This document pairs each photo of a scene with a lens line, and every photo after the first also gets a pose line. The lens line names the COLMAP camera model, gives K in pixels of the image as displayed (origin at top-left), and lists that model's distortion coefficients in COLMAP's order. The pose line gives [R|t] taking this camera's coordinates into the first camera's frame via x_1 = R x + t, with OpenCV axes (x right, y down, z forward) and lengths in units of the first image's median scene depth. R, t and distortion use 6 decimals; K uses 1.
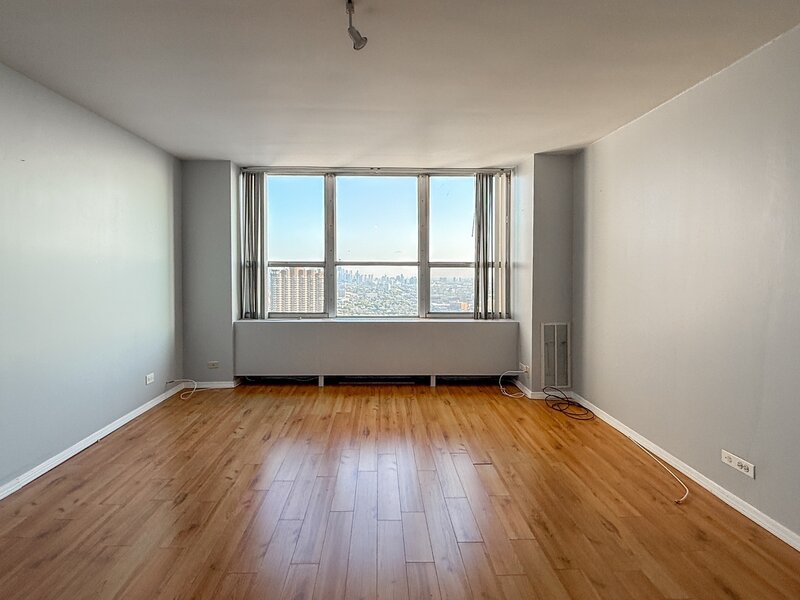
lens RADIAL K [[432.5, 0, 398.8], [0, 432.5, 304.4], [0, 0, 1]] dist [0.003779, -0.000911]
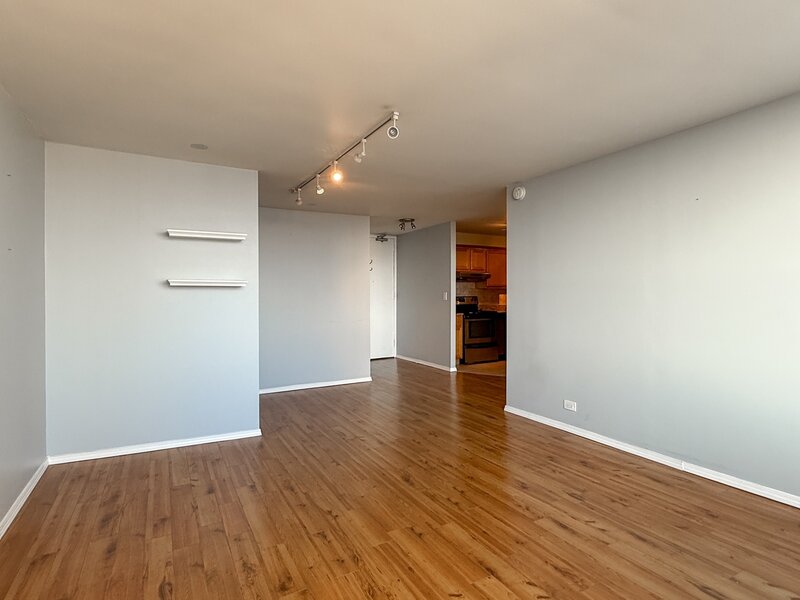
lens RADIAL K [[432.5, 0, 393.4], [0, 432.5, 295.2], [0, 0, 1]] dist [0.003779, -0.000911]
pose [[-0.897386, 0.001413, -0.441245, 0.215855], [-0.030885, 0.997341, 0.066007, -0.068400], [0.440165, 0.072861, -0.894956, 0.904006]]
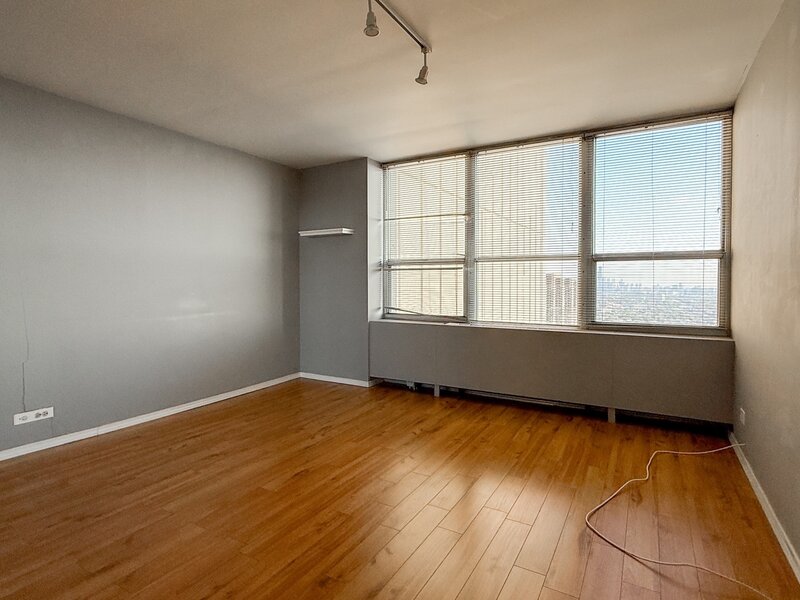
lens RADIAL K [[432.5, 0, 399.4], [0, 432.5, 300.7], [0, 0, 1]] dist [0.003779, -0.000911]
pose [[0.841735, 0.023717, -0.539370, 0.201256], [-0.038766, 0.999111, -0.016565, 0.007789], [0.538497, 0.034853, 0.841906, 0.200397]]
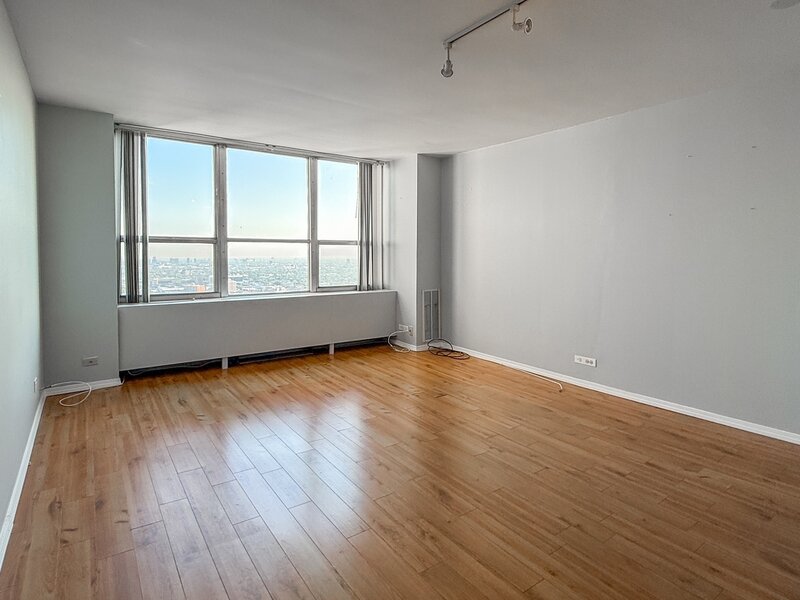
lens RADIAL K [[432.5, 0, 401.8], [0, 432.5, 295.0], [0, 0, 1]] dist [0.003779, -0.000911]
pose [[0.832559, -0.054094, 0.551288, -0.371817], [0.040739, 0.998505, 0.036452, 0.008066], [-0.552436, -0.007890, 0.833518, -0.009793]]
